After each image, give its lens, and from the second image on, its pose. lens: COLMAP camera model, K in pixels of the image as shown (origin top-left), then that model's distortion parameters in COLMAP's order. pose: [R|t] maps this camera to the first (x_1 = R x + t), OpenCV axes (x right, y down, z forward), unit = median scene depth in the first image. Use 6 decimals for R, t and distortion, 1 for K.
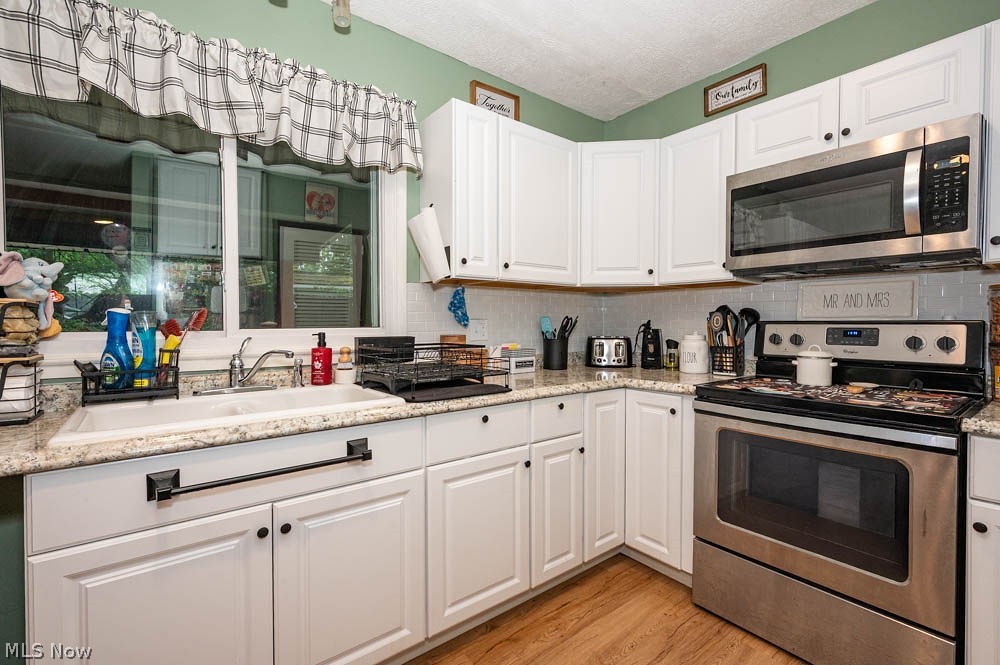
lens RADIAL K [[452.7, 0, 486.6], [0, 452.7, 327.6], [0, 0, 1]] dist [-0.001424, -0.000467]
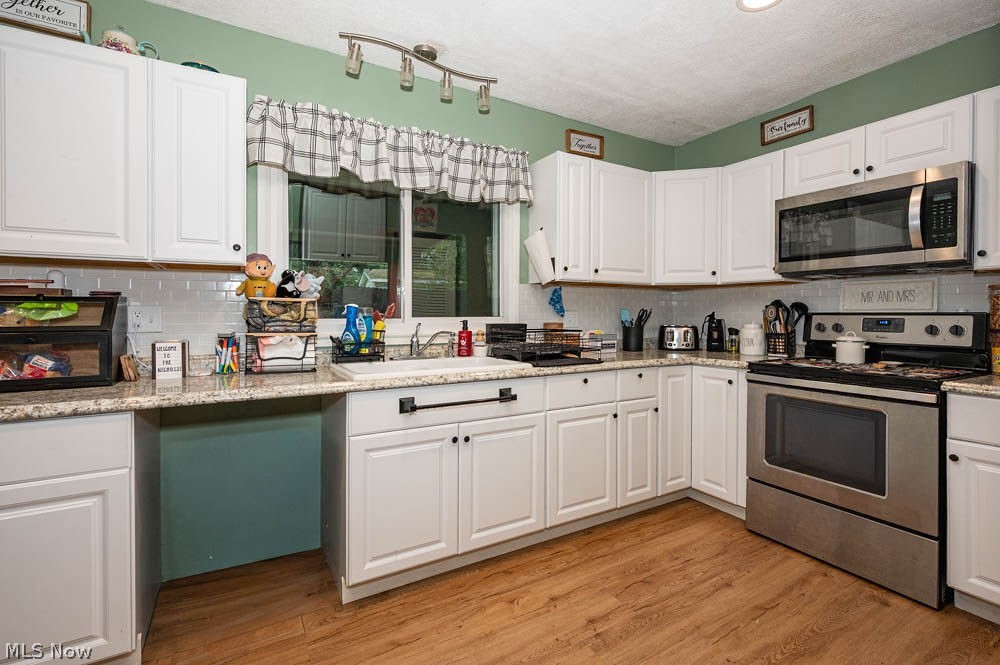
lens RADIAL K [[452.7, 0, 470.6], [0, 452.7, 315.0], [0, 0, 1]] dist [-0.001424, -0.000467]
pose [[0.985329, 0.002615, -0.170647, -0.108416], [-0.004221, 0.999950, -0.009049, 0.007633], [0.170615, 0.009637, 0.985291, -0.435459]]
